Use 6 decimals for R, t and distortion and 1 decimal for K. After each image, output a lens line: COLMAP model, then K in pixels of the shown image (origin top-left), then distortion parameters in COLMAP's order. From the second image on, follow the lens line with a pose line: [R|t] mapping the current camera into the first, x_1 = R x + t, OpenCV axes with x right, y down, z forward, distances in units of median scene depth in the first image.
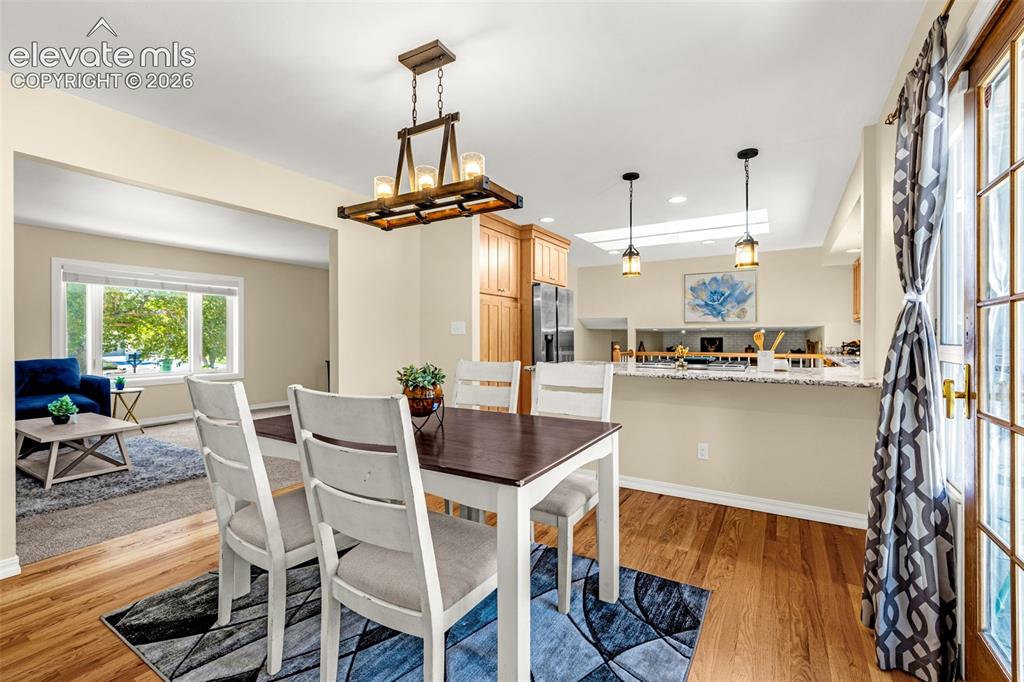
lens RADIAL K [[439.3, 0, 519.0], [0, 439.3, 337.6], [0, 0, 1]] dist [0.001112, -0.000032]
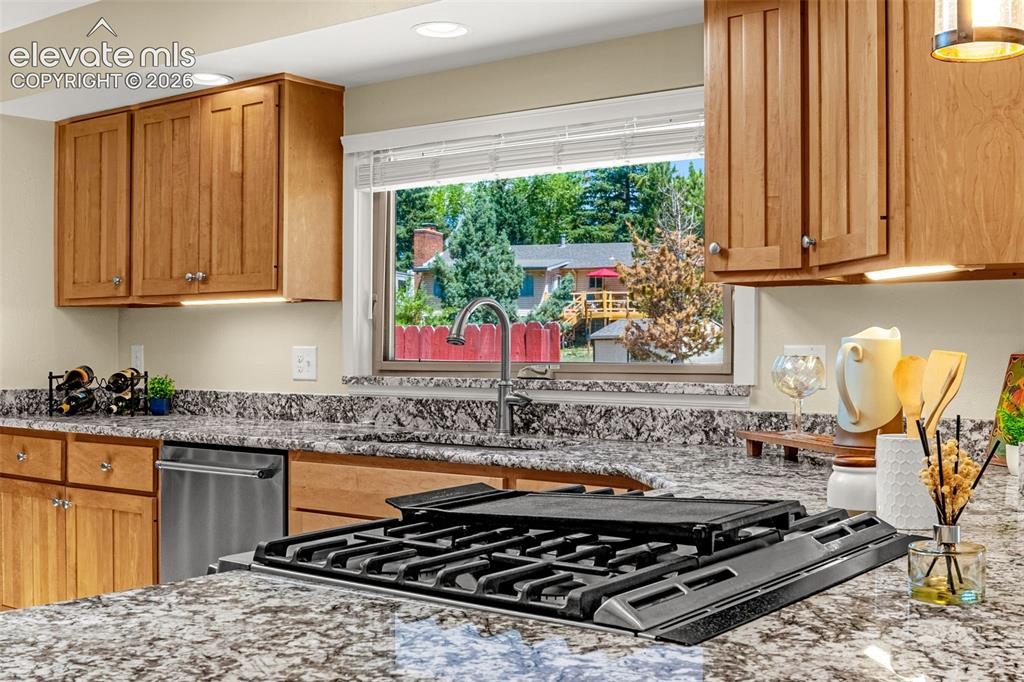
lens RADIAL K [[1217.5, 0, 502.7], [0, 1217.5, 345.4], [0, 0, 1]] dist [-0.061492, 0.000000]
pose [[0.121254, -0.000237, 0.992621, -0.037733], [0.002742, 0.999996, -0.000096, -0.007244], [-0.992618, 0.002734, 0.121254, 0.518253]]
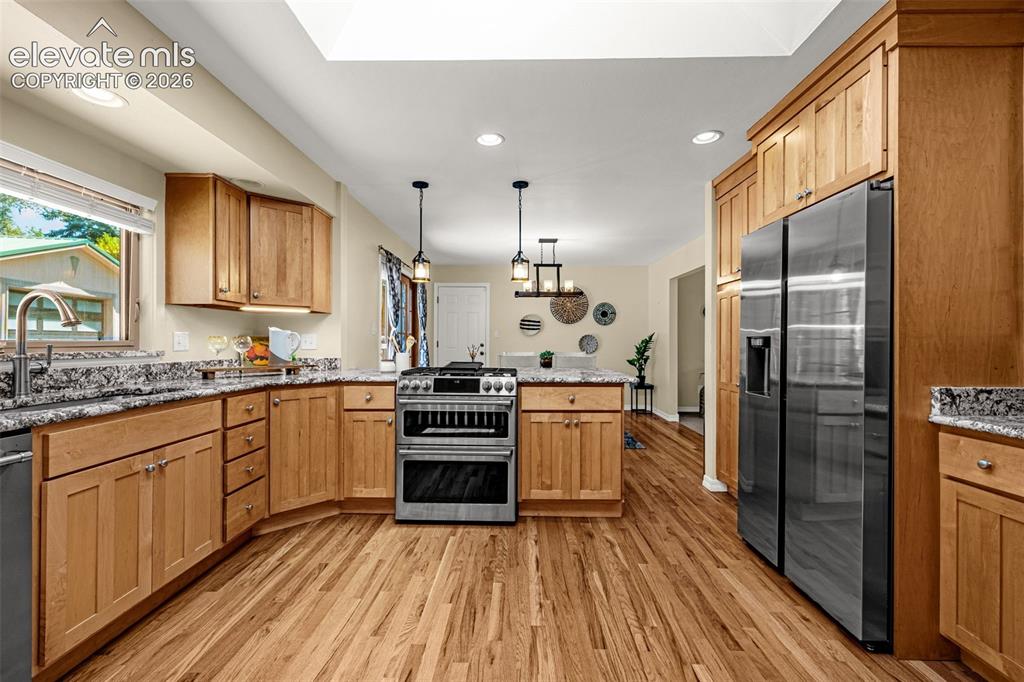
lens RADIAL K [[439.3, 0, 517.9], [0, 439.3, 340.9], [0, 0, 1]] dist [0.001112, -0.000032]
pose [[-0.866110, -0.004716, -0.499832, 0.404465], [-0.007139, 0.999970, 0.002934, -0.002127], [0.499803, 0.006109, -0.866118, 0.968783]]
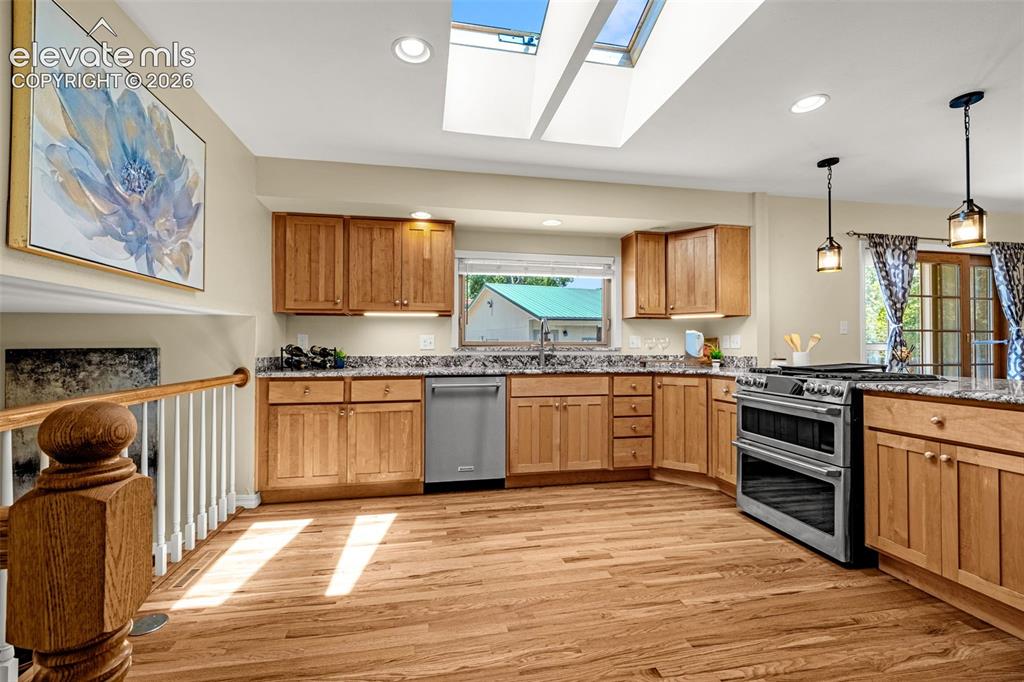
lens RADIAL K [[439.3, 0, 503.7], [0, 439.3, 343.4], [0, 0, 1]] dist [0.001112, -0.000032]
pose [[-0.661297, 0.004849, 0.750108, 0.120863], [0.002041, 0.999987, -0.004664, 0.006236], [-0.750121, -0.001553, -0.661299, 1.018129]]
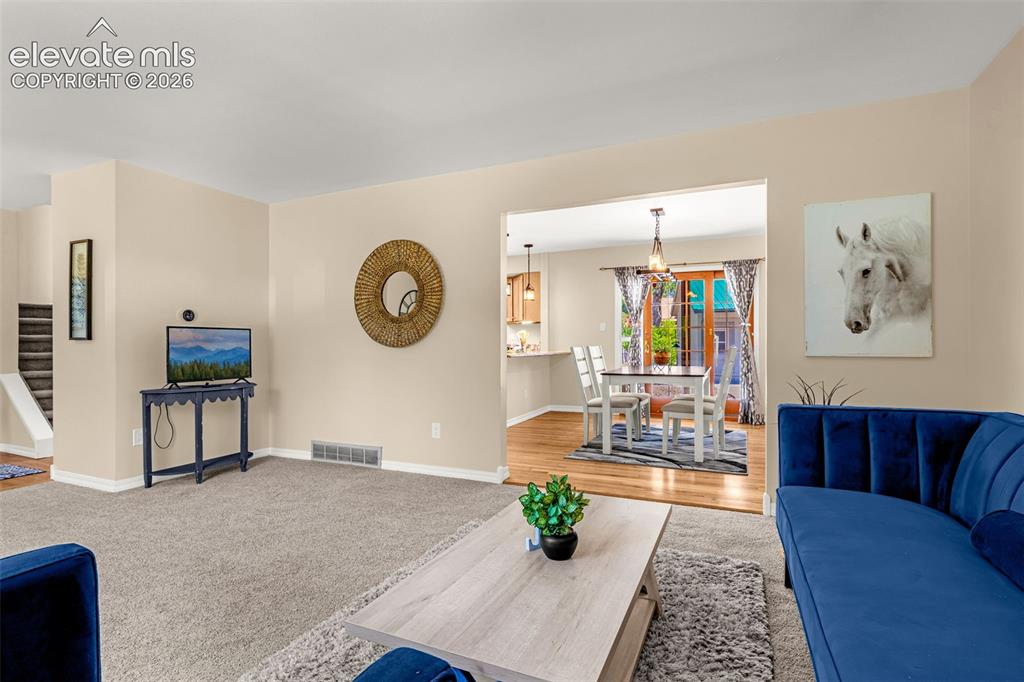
lens RADIAL K [[513.8, 0, 513.4], [0, 513.8, 345.4], [0, 0, 1]] dist [0.002513, -0.000050]
pose [[-0.115211, -0.006978, 0.993317, -0.824089], [0.010888, 0.999906, 0.008287, 0.011927], [-0.993281, 0.011770, -0.115124, 0.603601]]
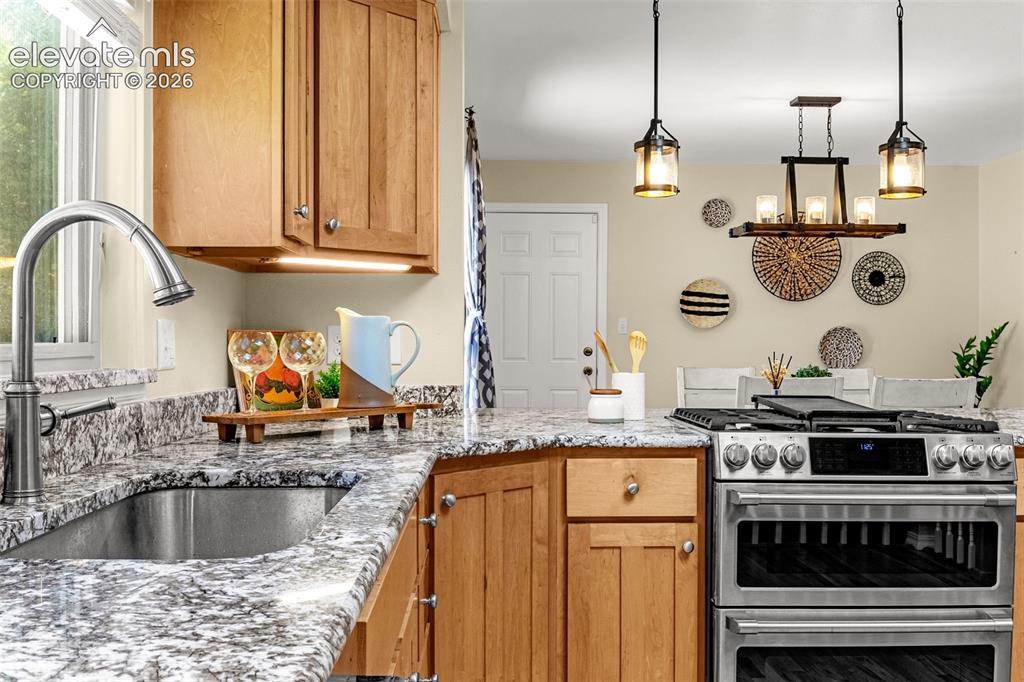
lens RADIAL K [[1009.0, 0, 509.6], [0, 1009.0, 342.4], [0, 0, 1]] dist [-0.009815, 0.000000]
pose [[-0.848525, -0.004157, -0.529138, 0.558653], [-0.008025, 0.999955, 0.005013, -0.001800], [0.529094, 0.008500, -0.848521, 0.829410]]
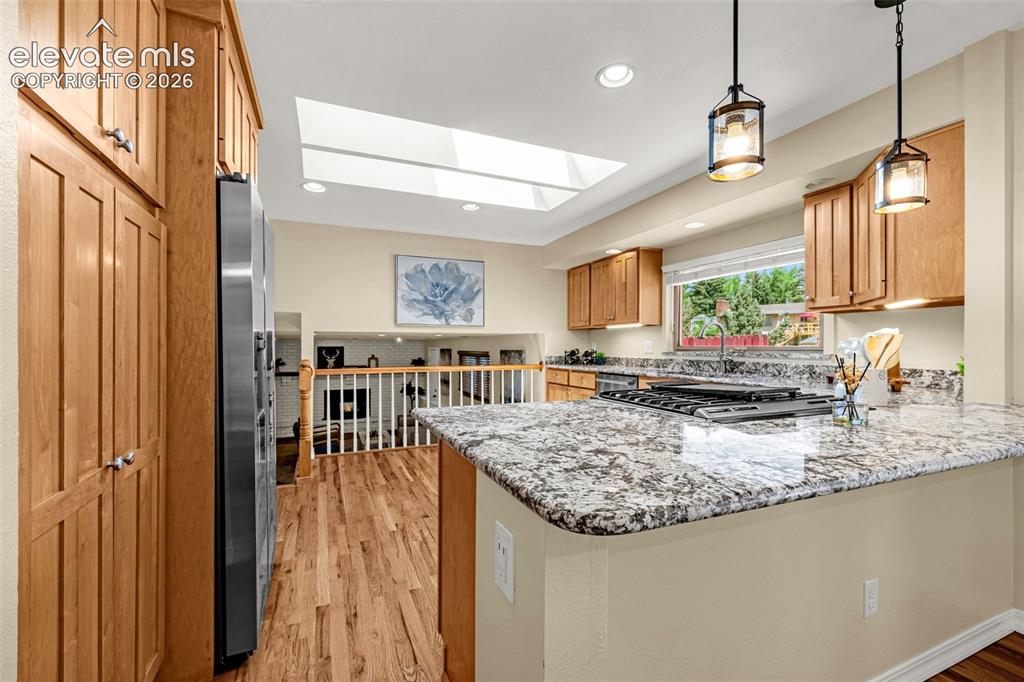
lens RADIAL K [[439.3, 0, 506.1], [0, 439.3, 342.3], [0, 0, 1]] dist [0.001112, -0.000032]
pose [[0.598429, 0.008050, 0.801135, -0.073565], [0.001559, 0.999936, -0.011213, 0.001775], [-0.801174, 0.007959, 0.598379, 0.474302]]
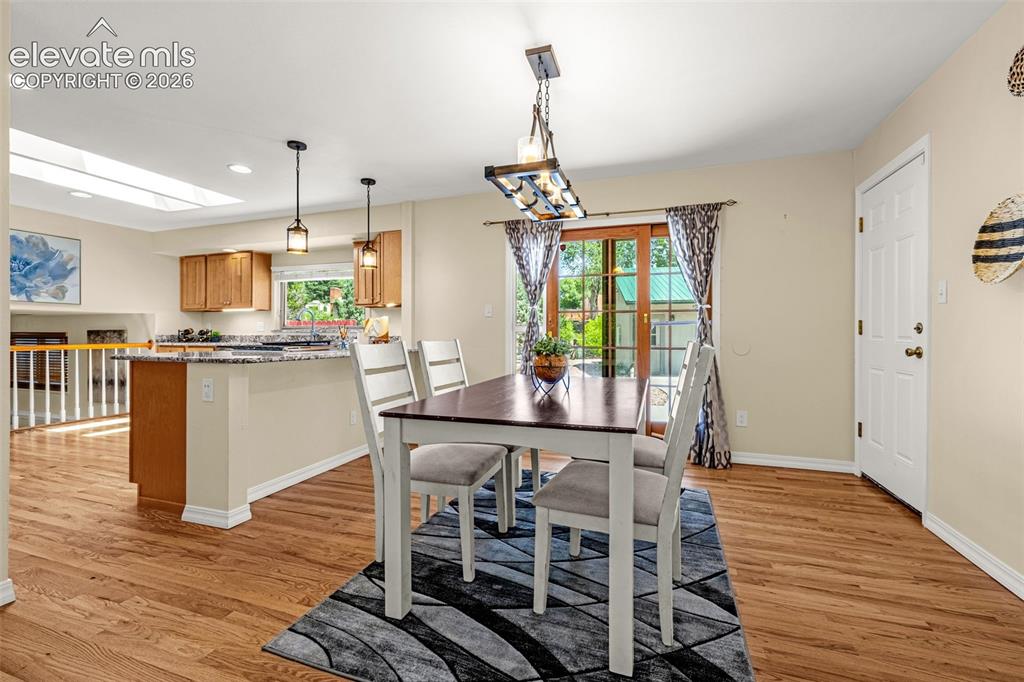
lens RADIAL K [[439.3, 0, 504.0], [0, 439.3, 334.1], [0, 0, 1]] dist [0.001112, -0.000032]
pose [[-0.180061, -0.003814, 0.983648, -0.372329], [0.001690, 0.999990, 0.004187, 0.014554], [-0.983654, 0.002416, -0.180053, 0.375089]]
